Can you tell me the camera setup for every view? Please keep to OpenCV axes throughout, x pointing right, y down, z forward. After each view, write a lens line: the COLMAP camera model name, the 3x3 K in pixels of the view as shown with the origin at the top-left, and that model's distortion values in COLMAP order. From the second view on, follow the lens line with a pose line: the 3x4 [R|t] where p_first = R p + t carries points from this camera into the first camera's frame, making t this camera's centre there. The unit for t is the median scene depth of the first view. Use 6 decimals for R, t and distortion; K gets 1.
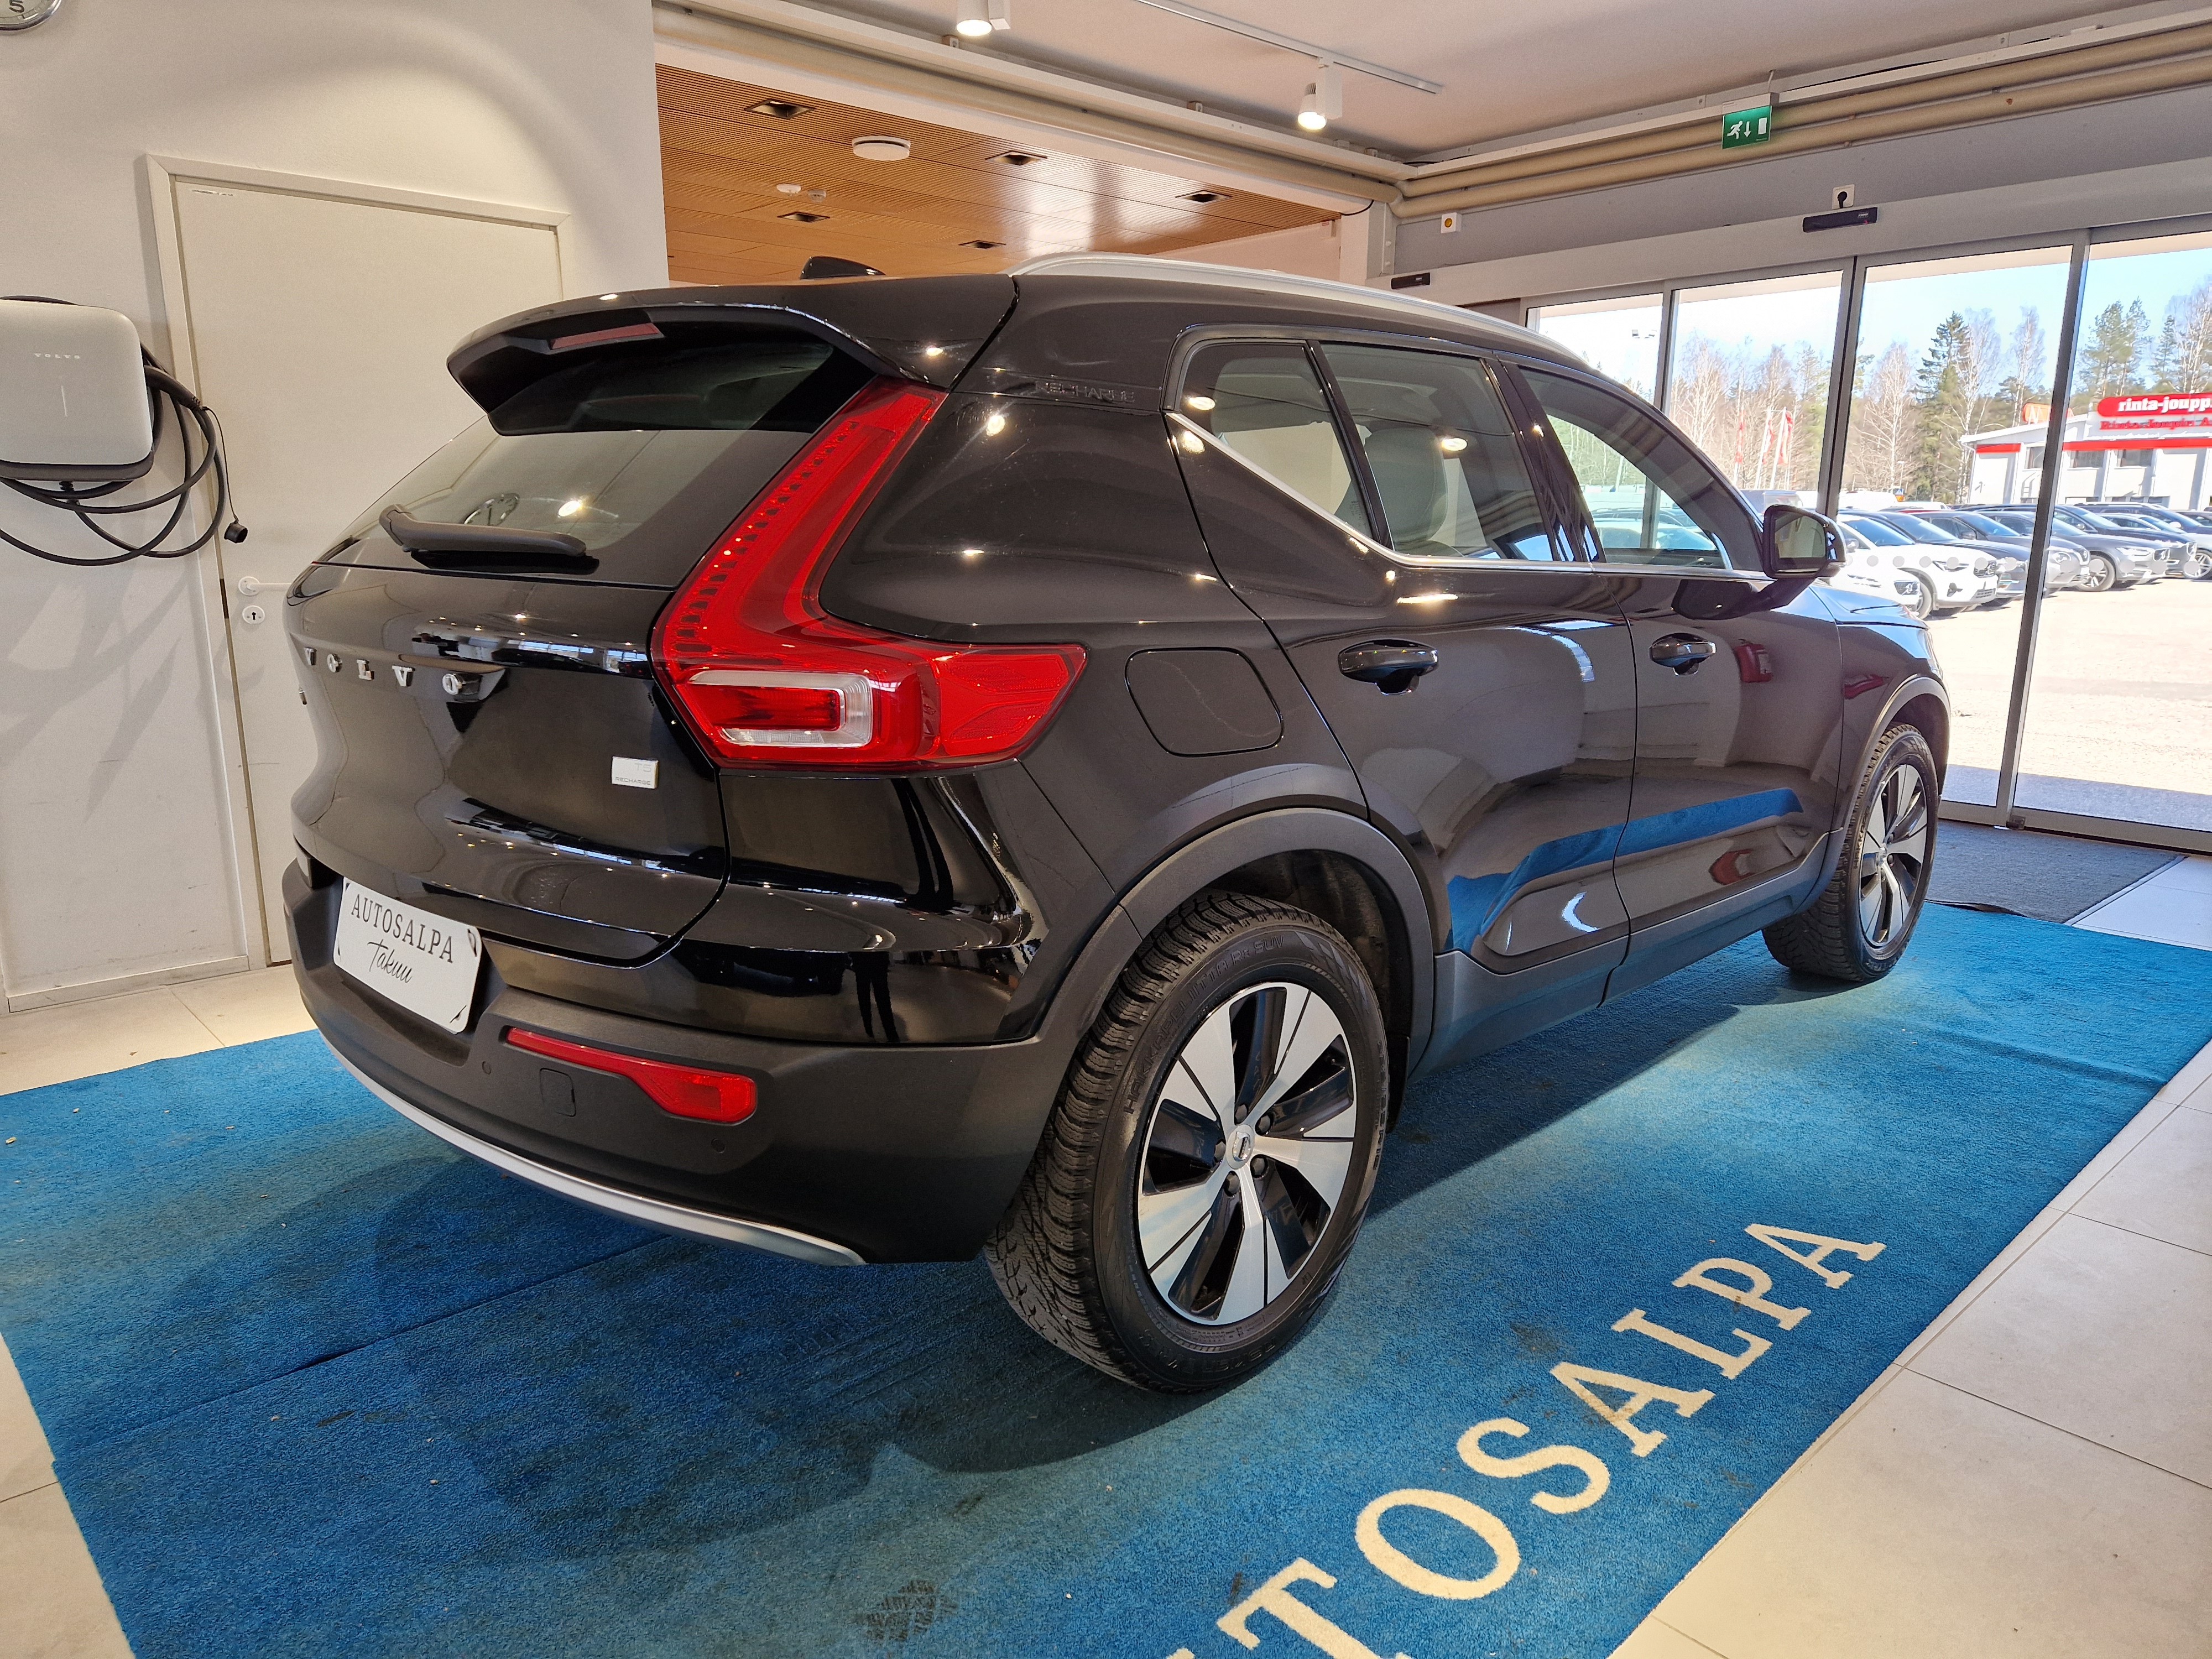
lens RADIAL K [[1498.2, 0, 1091.8], [0, 1498.2, 838.5], [0, 0, 1]] dist [0.057617, -0.049095]
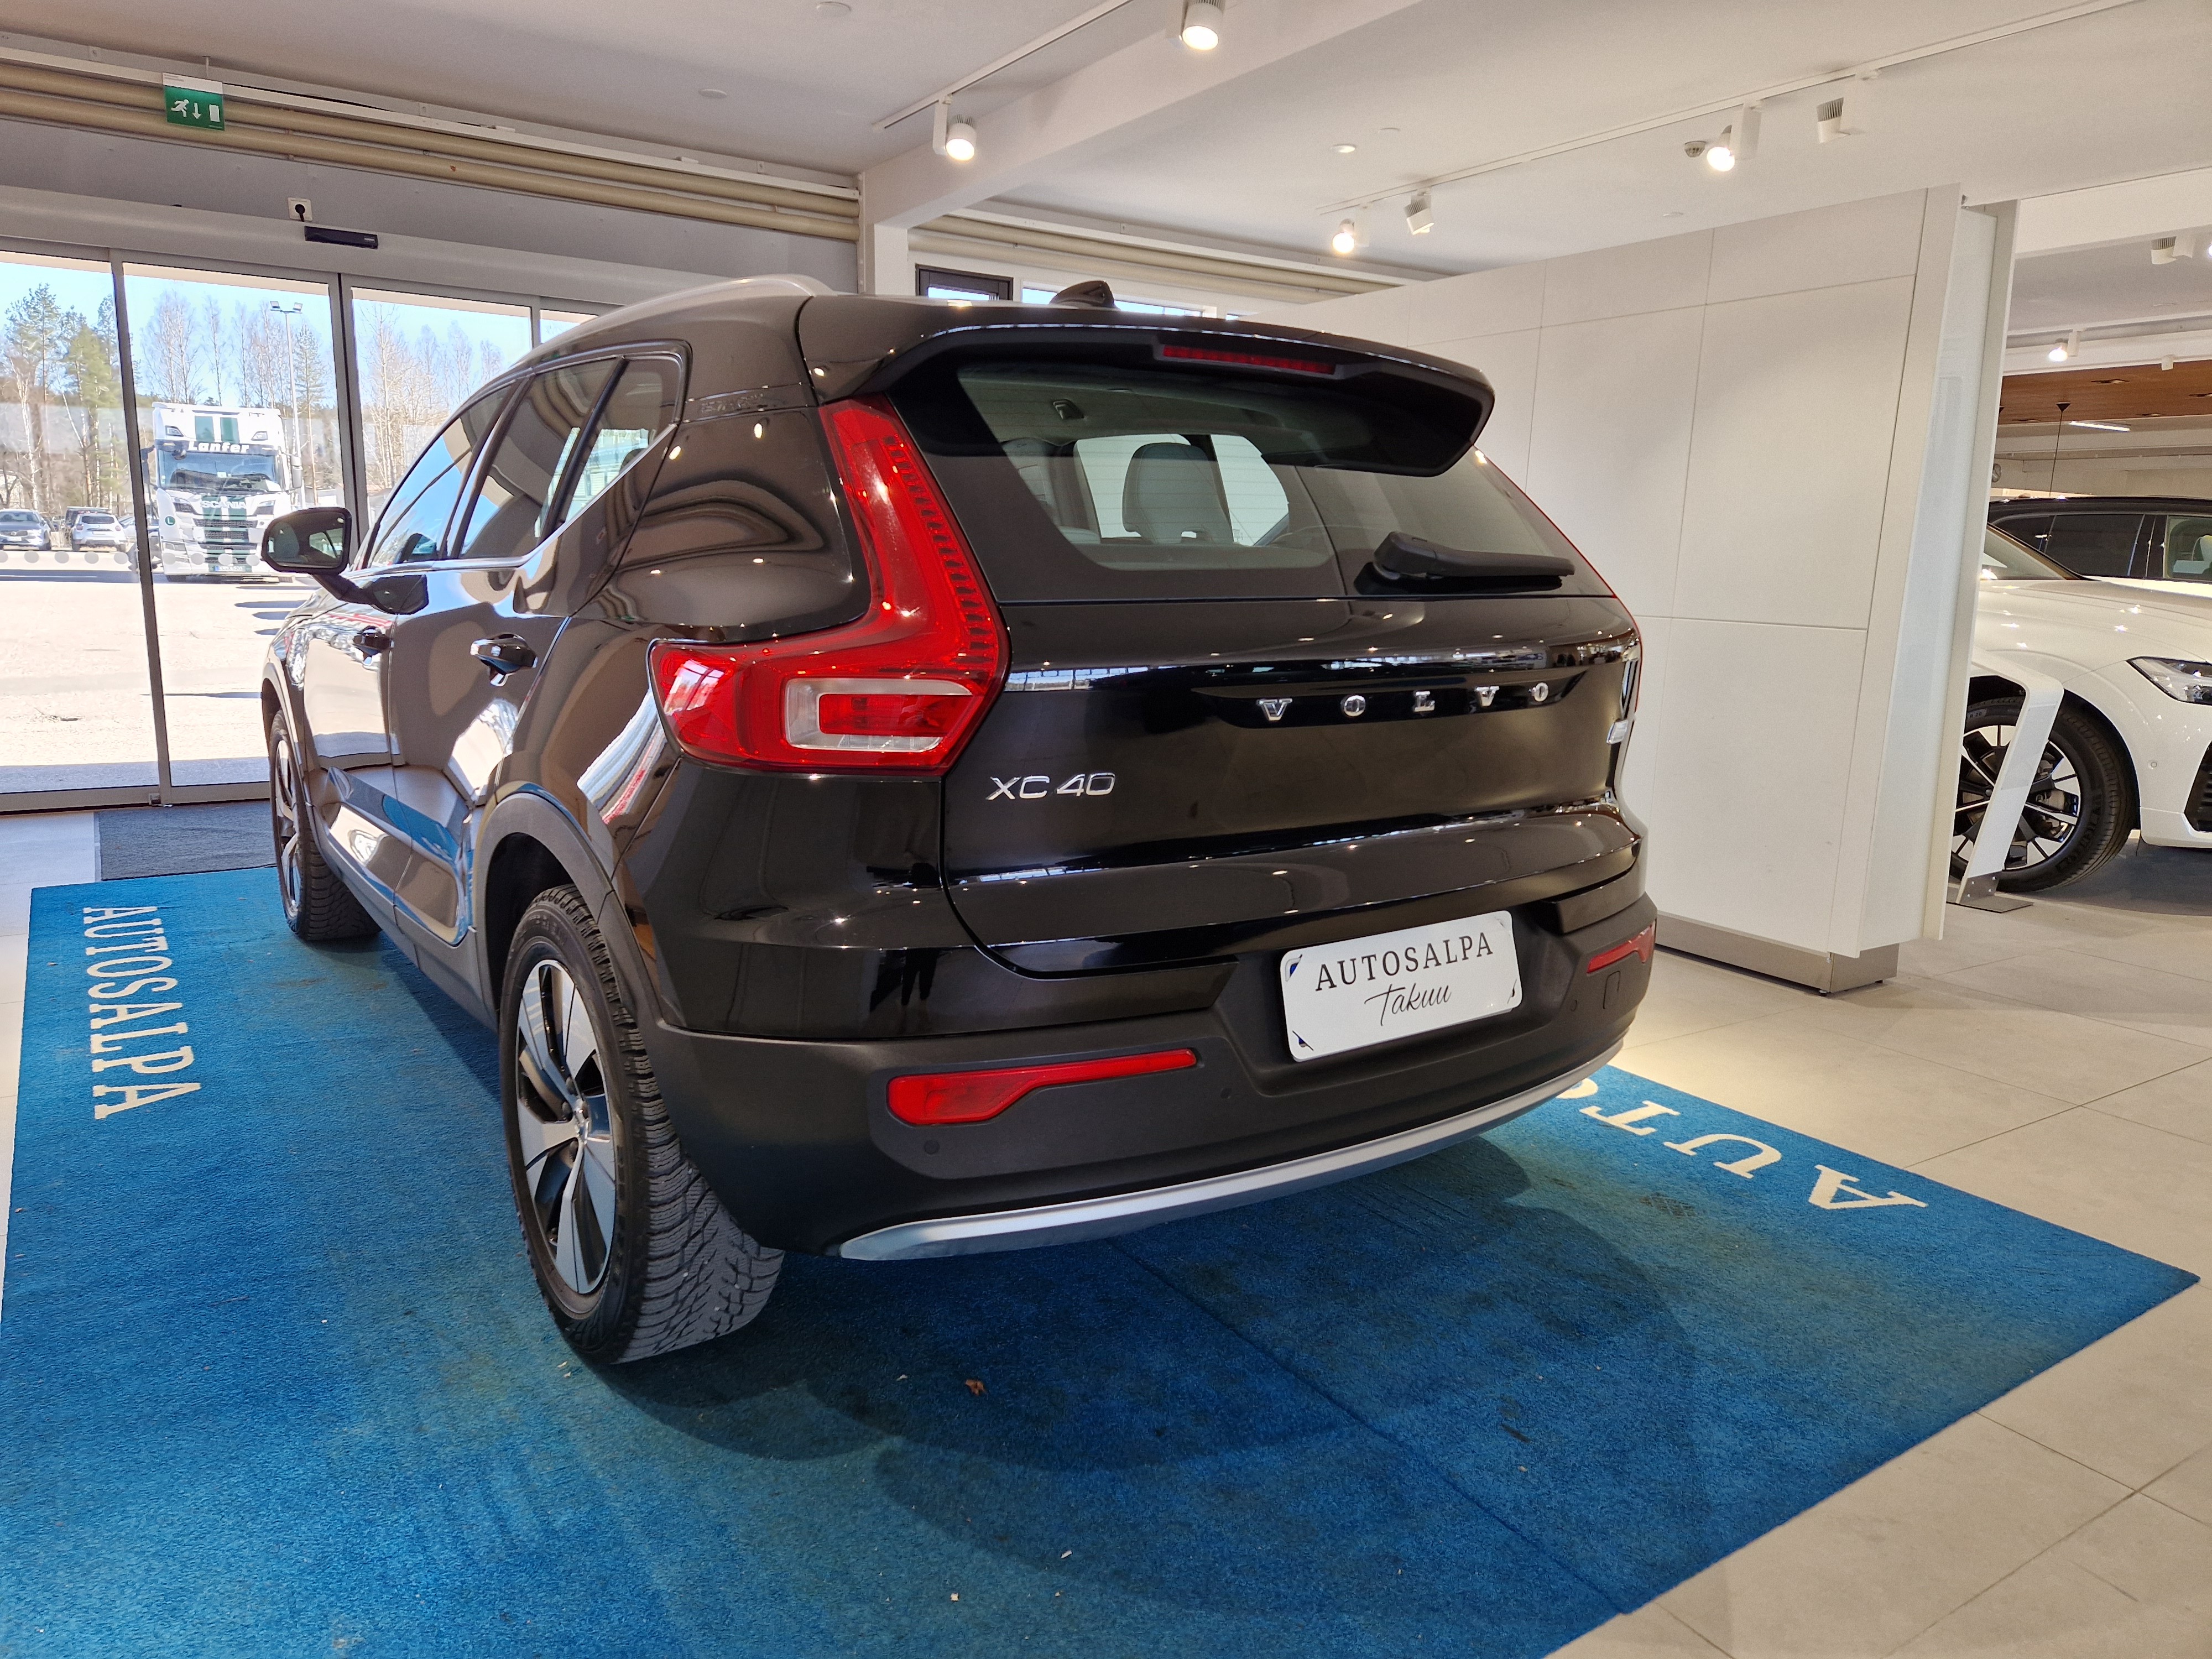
lens RADIAL K [[1498.2, 0, 1102.5], [0, 1498.2, 817.0], [0, 0, 1]] dist [0.057617, -0.049095]
pose [[0.154589, -0.176427, 0.972099, -1.468414], [0.181024, 0.972327, 0.147681, -0.220921], [-0.971253, 0.153144, 0.182248, 1.023695]]
